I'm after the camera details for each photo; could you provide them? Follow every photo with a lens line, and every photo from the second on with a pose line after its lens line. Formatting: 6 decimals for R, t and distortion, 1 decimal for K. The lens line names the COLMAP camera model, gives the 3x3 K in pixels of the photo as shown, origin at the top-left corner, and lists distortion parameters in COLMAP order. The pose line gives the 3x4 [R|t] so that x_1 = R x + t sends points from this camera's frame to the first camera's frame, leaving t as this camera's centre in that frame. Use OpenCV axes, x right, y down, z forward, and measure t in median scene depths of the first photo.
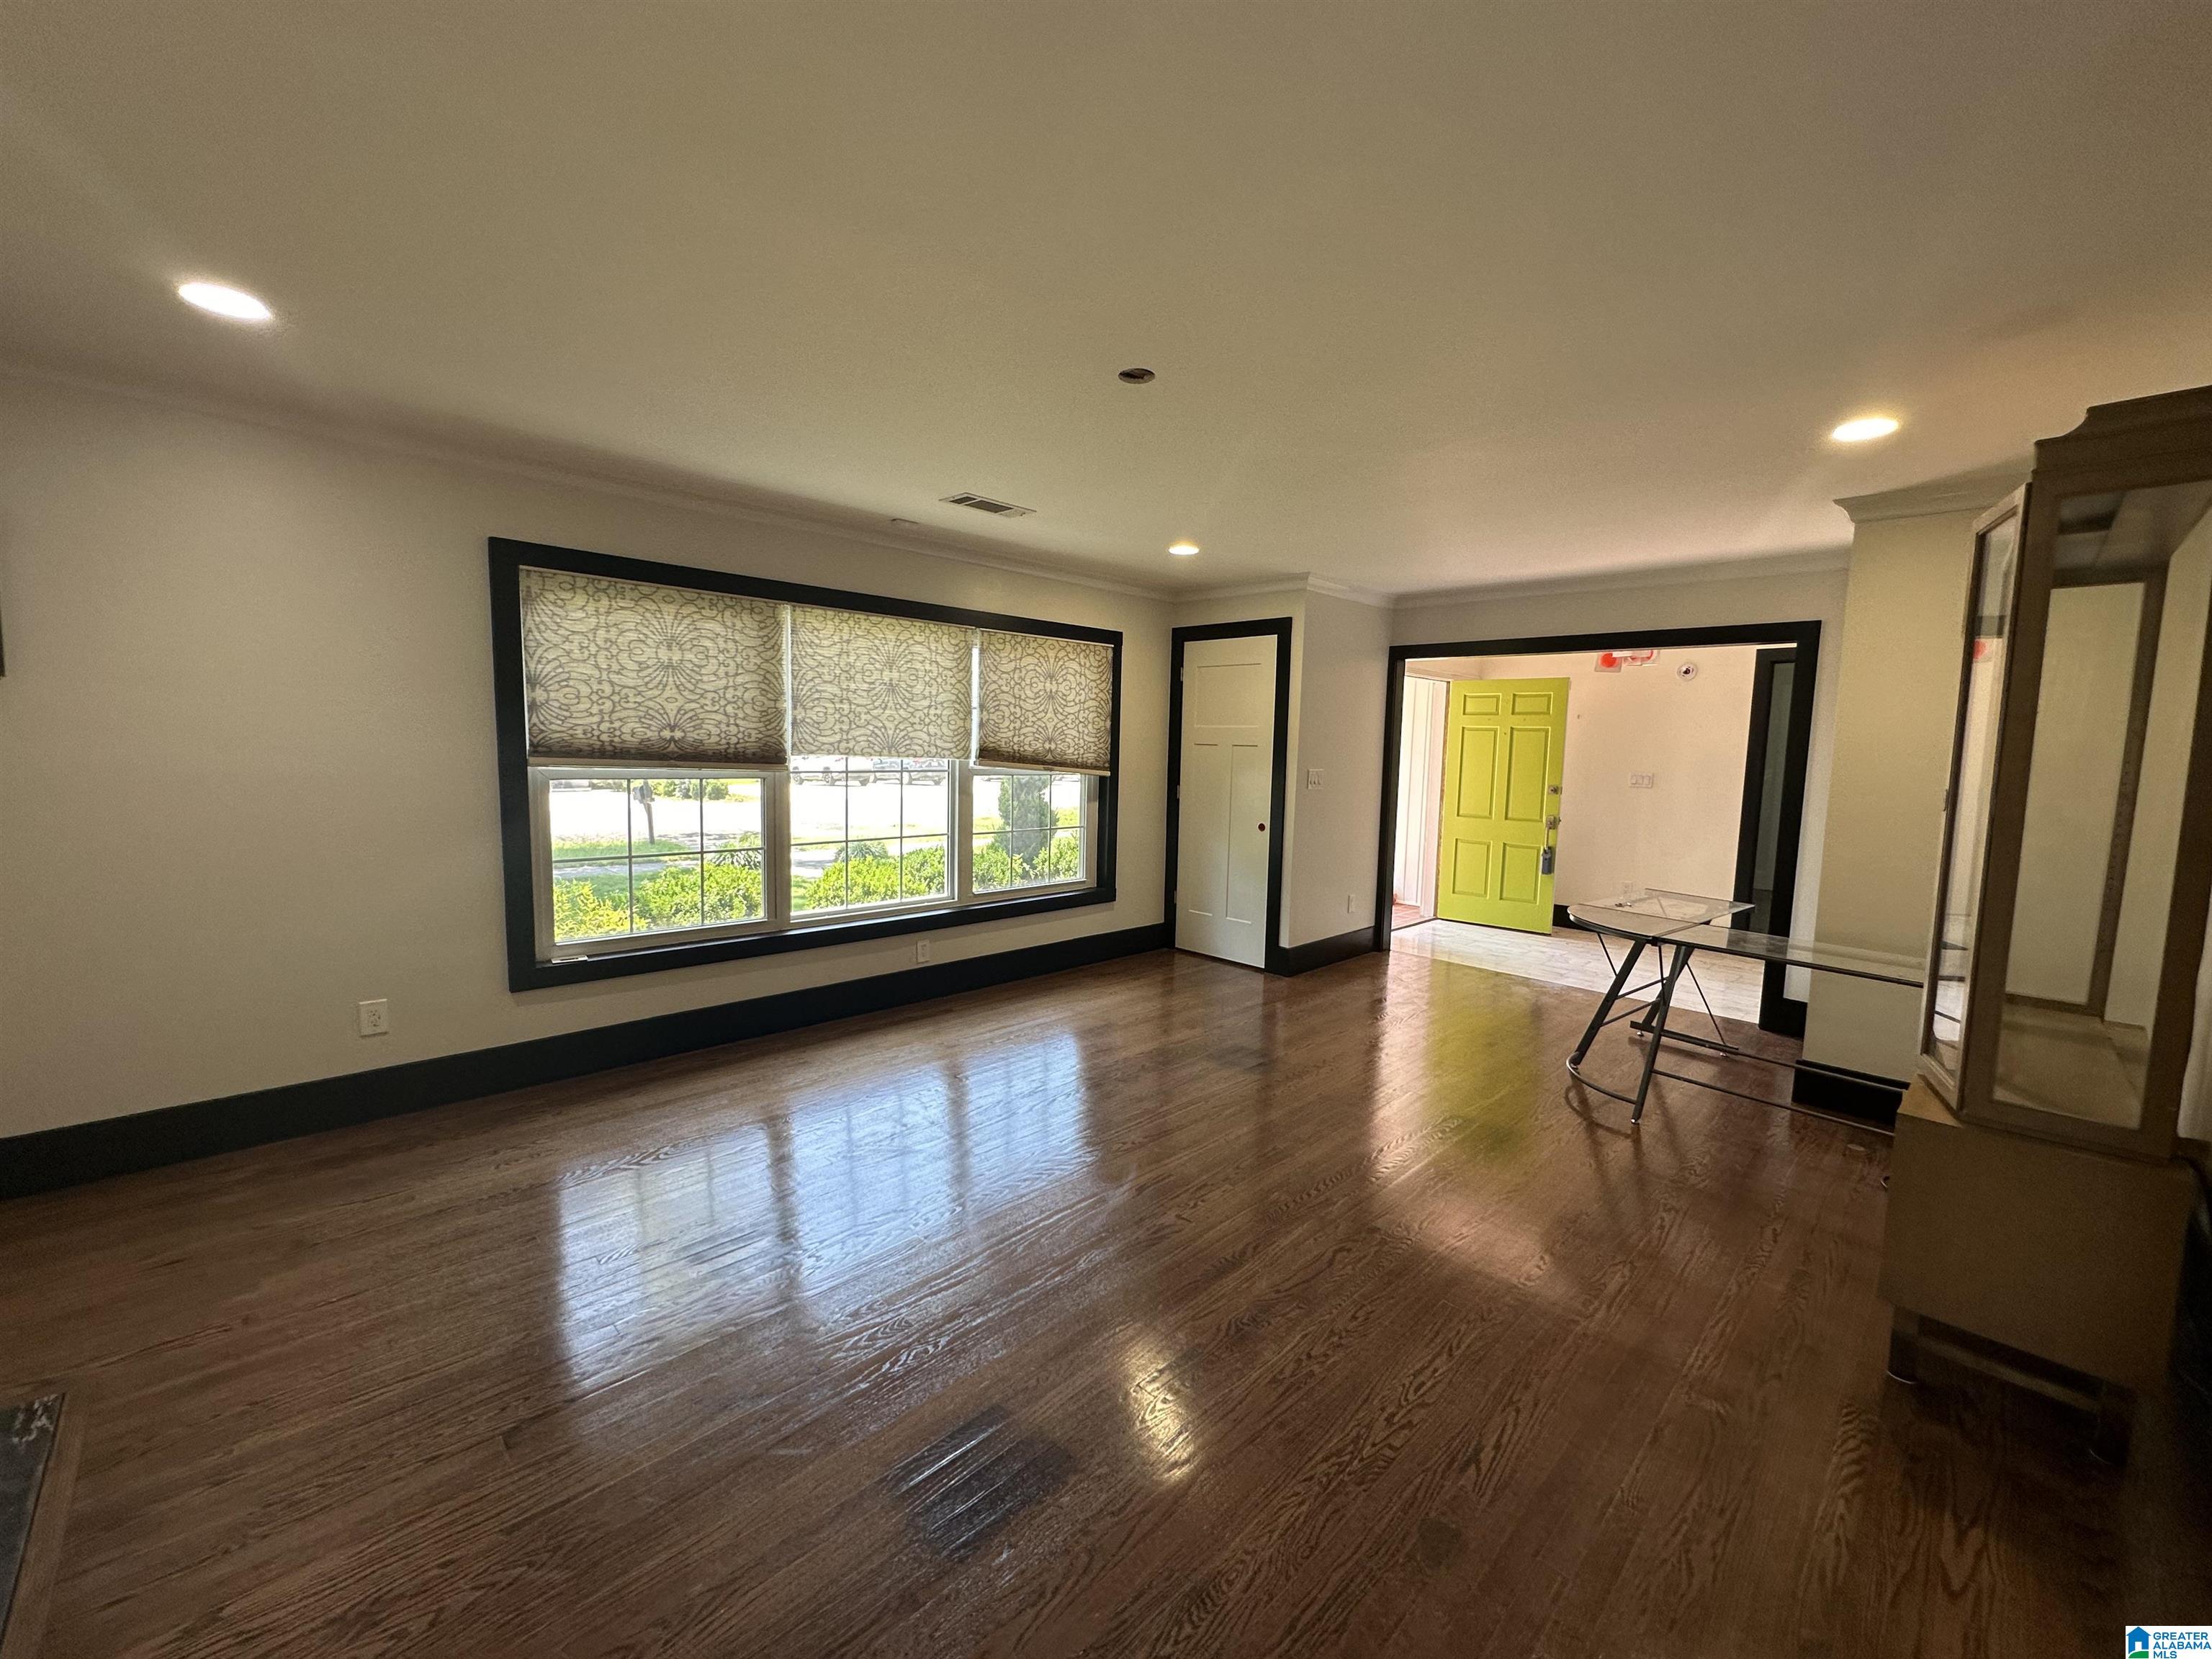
lens RADIAL K [[884.3, 0, 1107.6], [0, 884.3, 825.7], [0, 0, 1]] dist [0.001492, 0.000126]
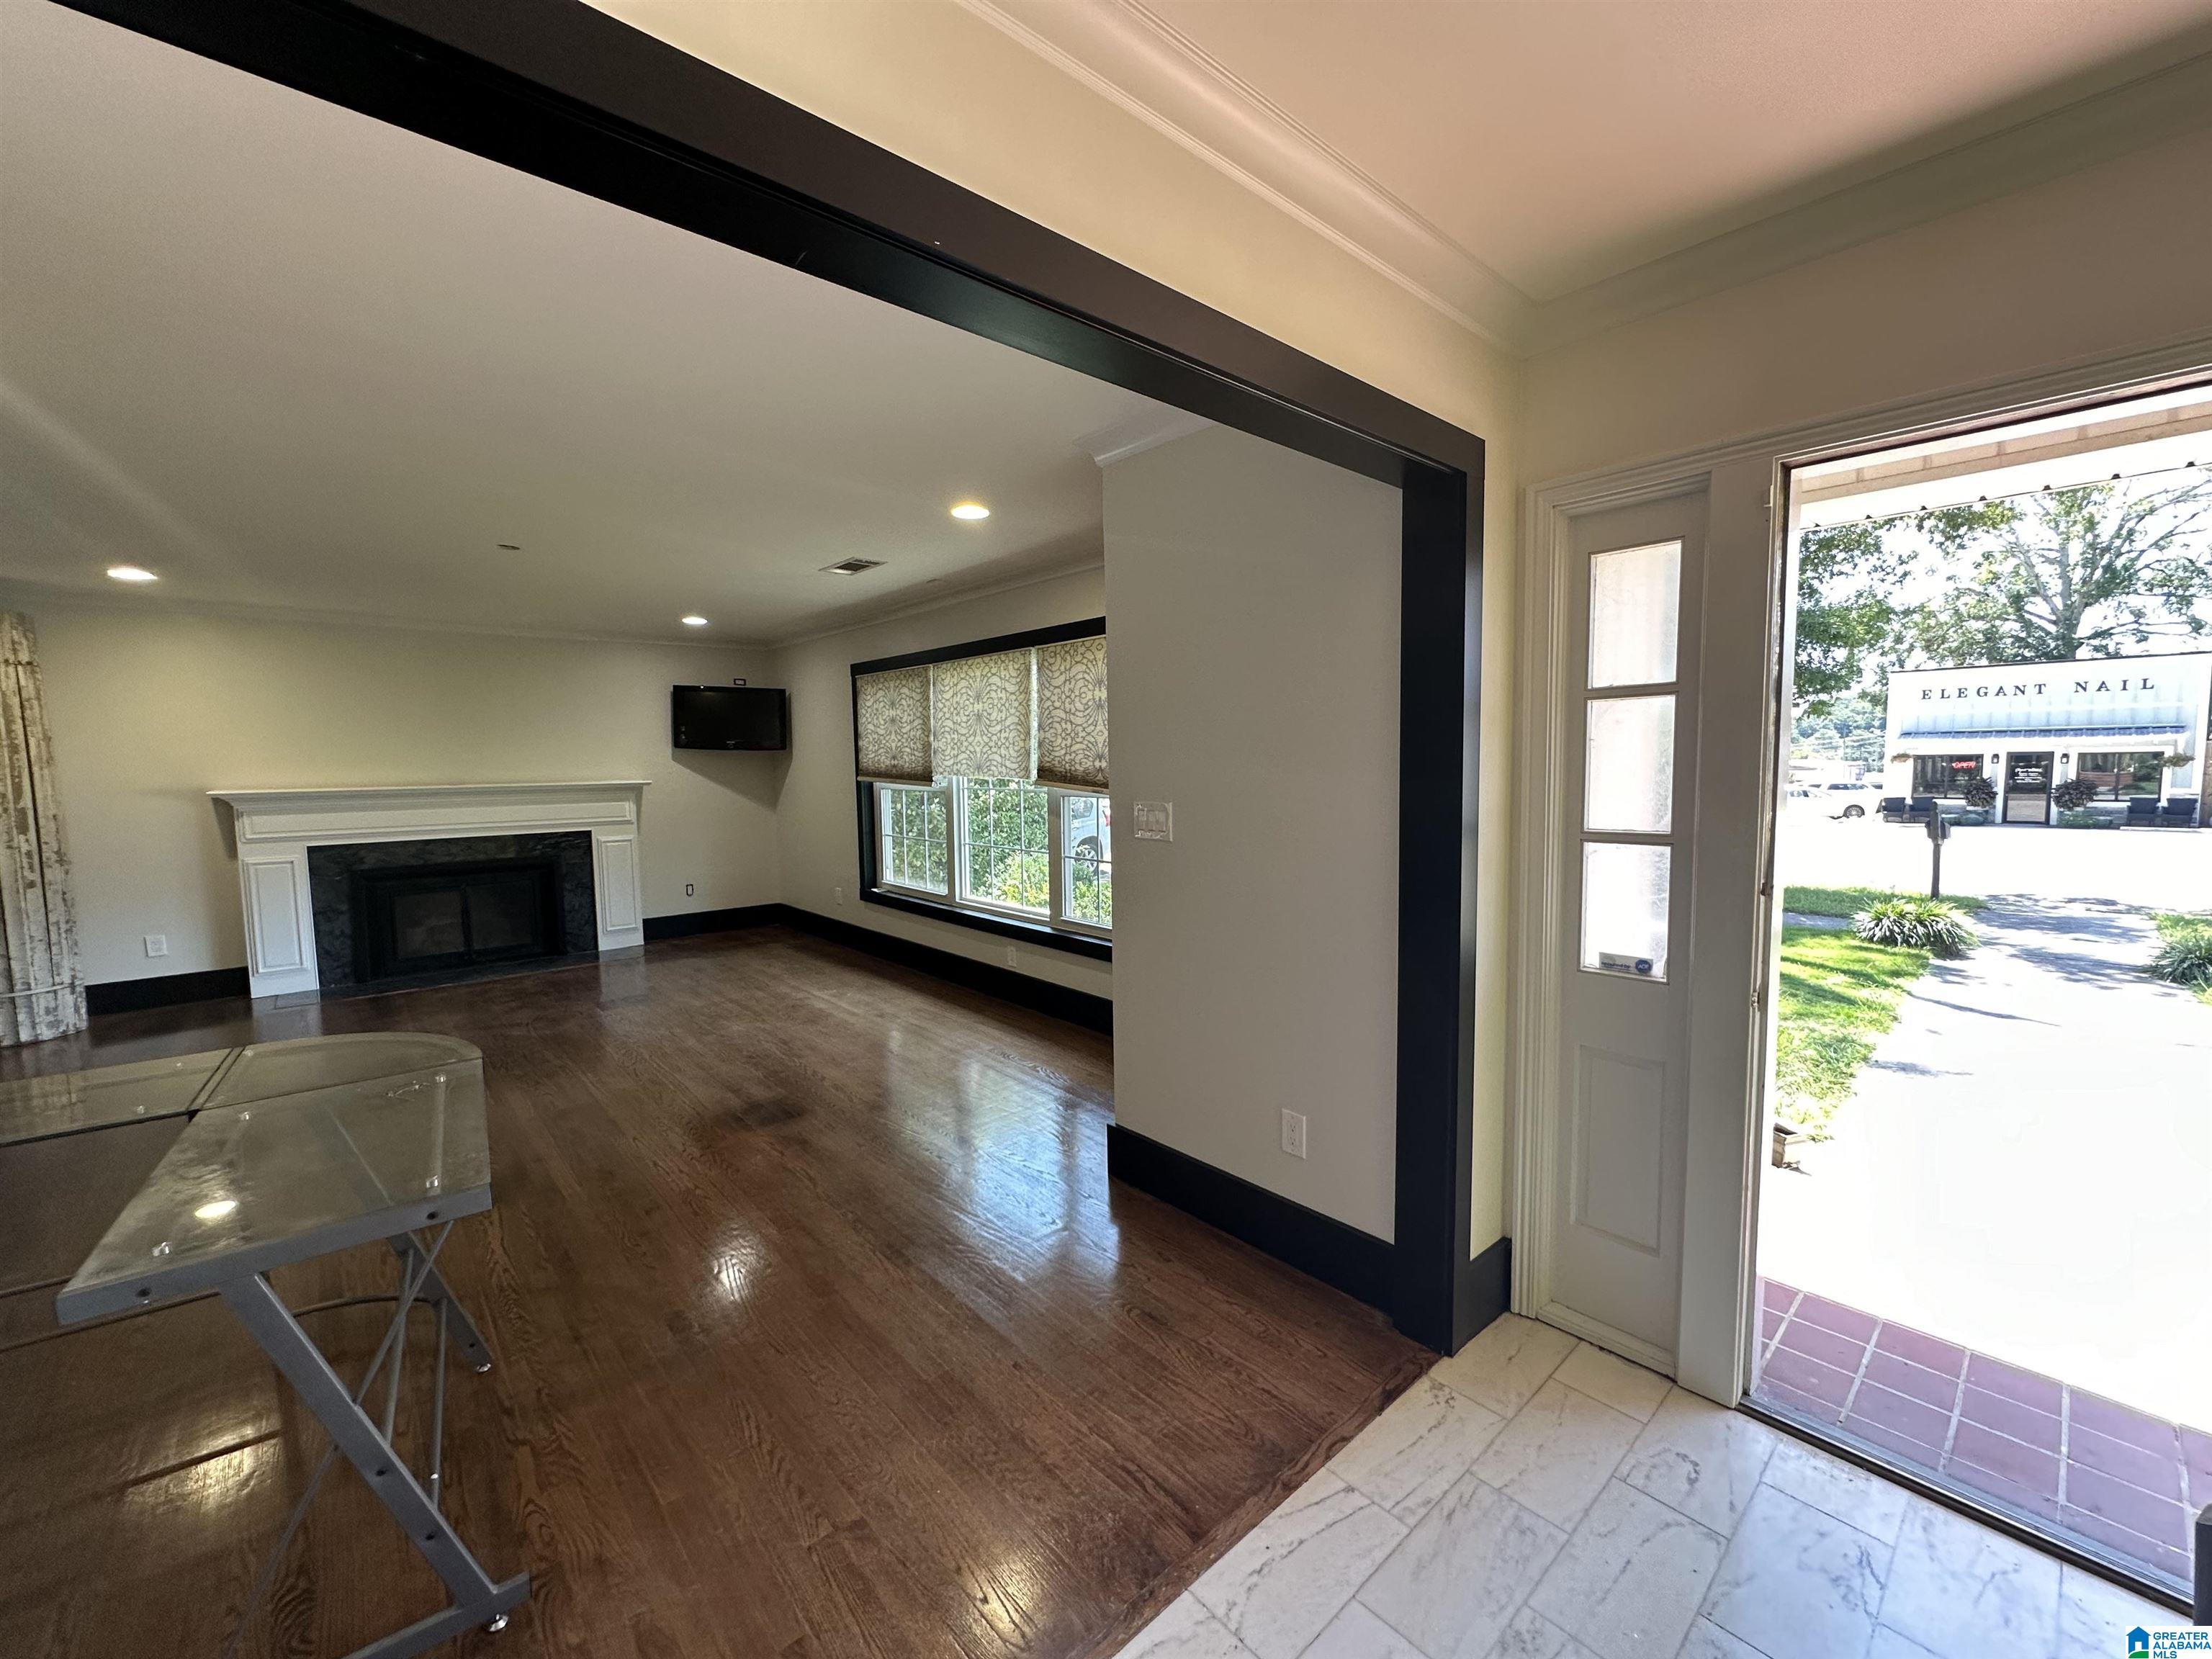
lens RADIAL K [[884.3, 0, 1102.7], [0, 884.3, 829.6], [0, 0, 1]] dist [0.001492, 0.000126]
pose [[-0.053127, 0.057682, -0.996920, 1.057943], [-0.083368, 0.994589, 0.061989, -0.109743], [0.995102, 0.086405, -0.048030, 1.423619]]
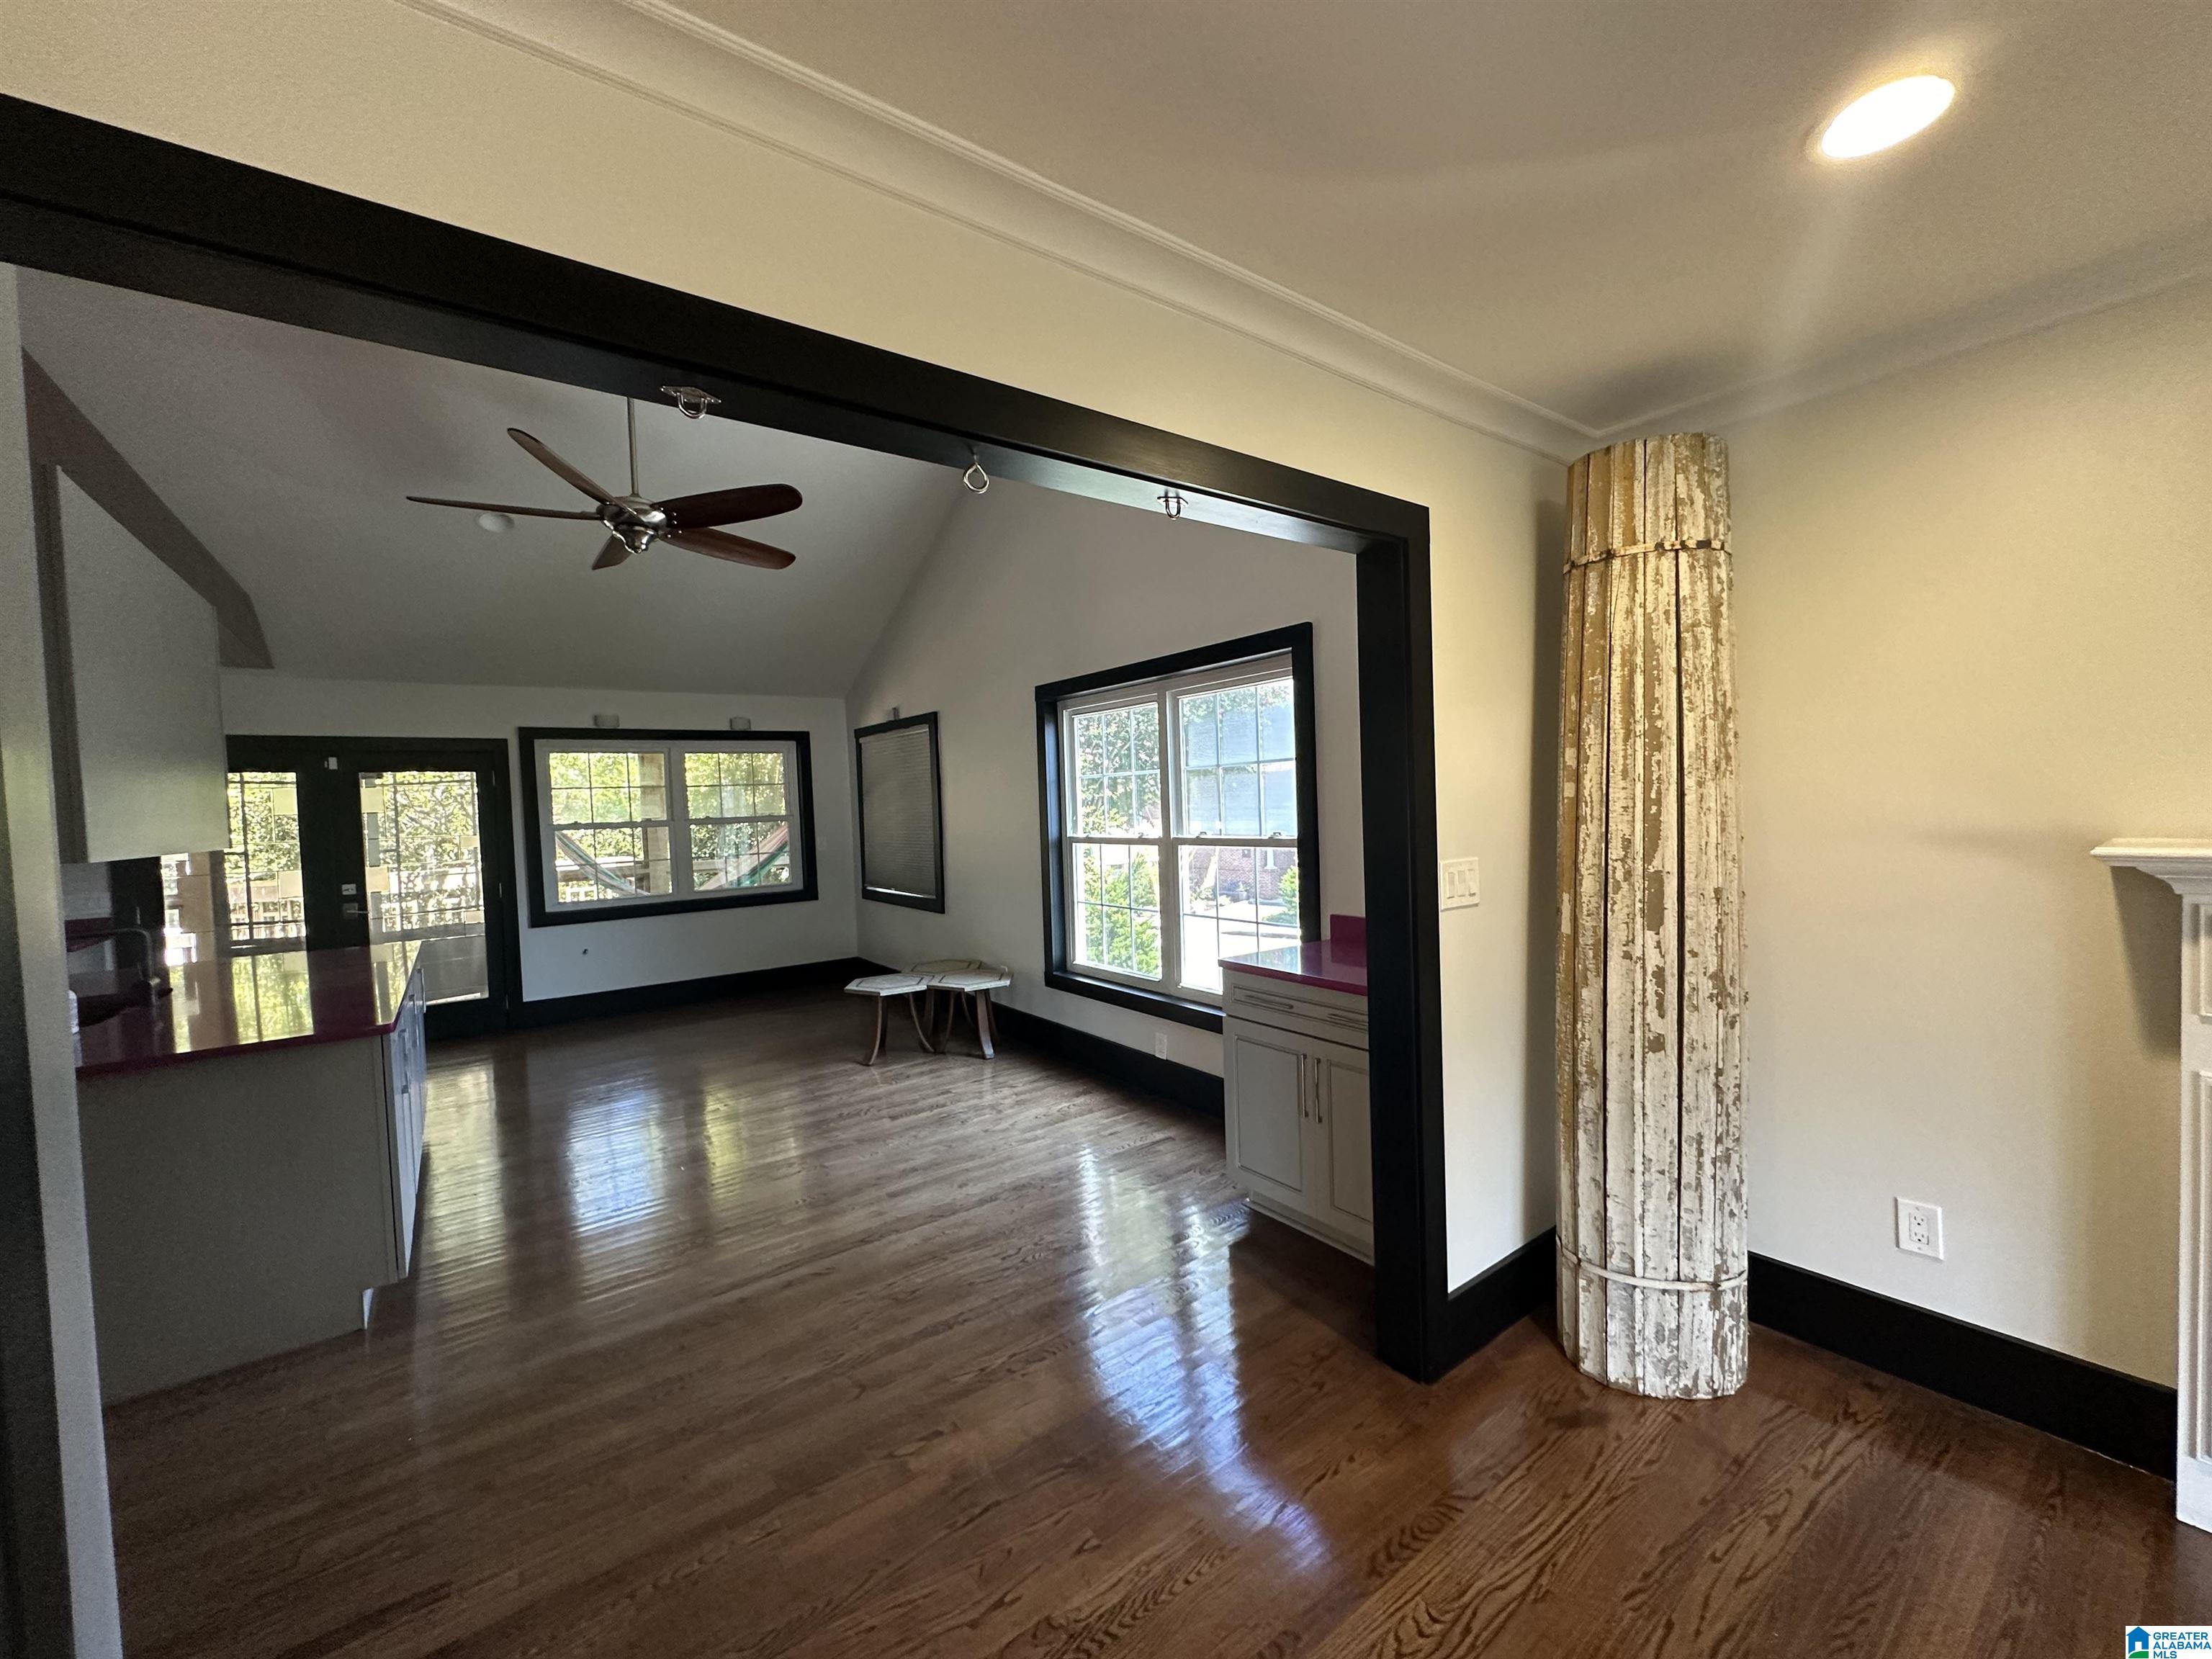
lens RADIAL K [[884.3, 0, 1102.7], [0, 884.3, 835.3], [0, 0, 1]] dist [0.001492, 0.000126]
pose [[-0.990803, 0.009987, 0.134943, 0.183610], [0.028836, 0.989948, 0.138460, -0.047573], [-0.132204, 0.141078, -0.981132, 0.460408]]
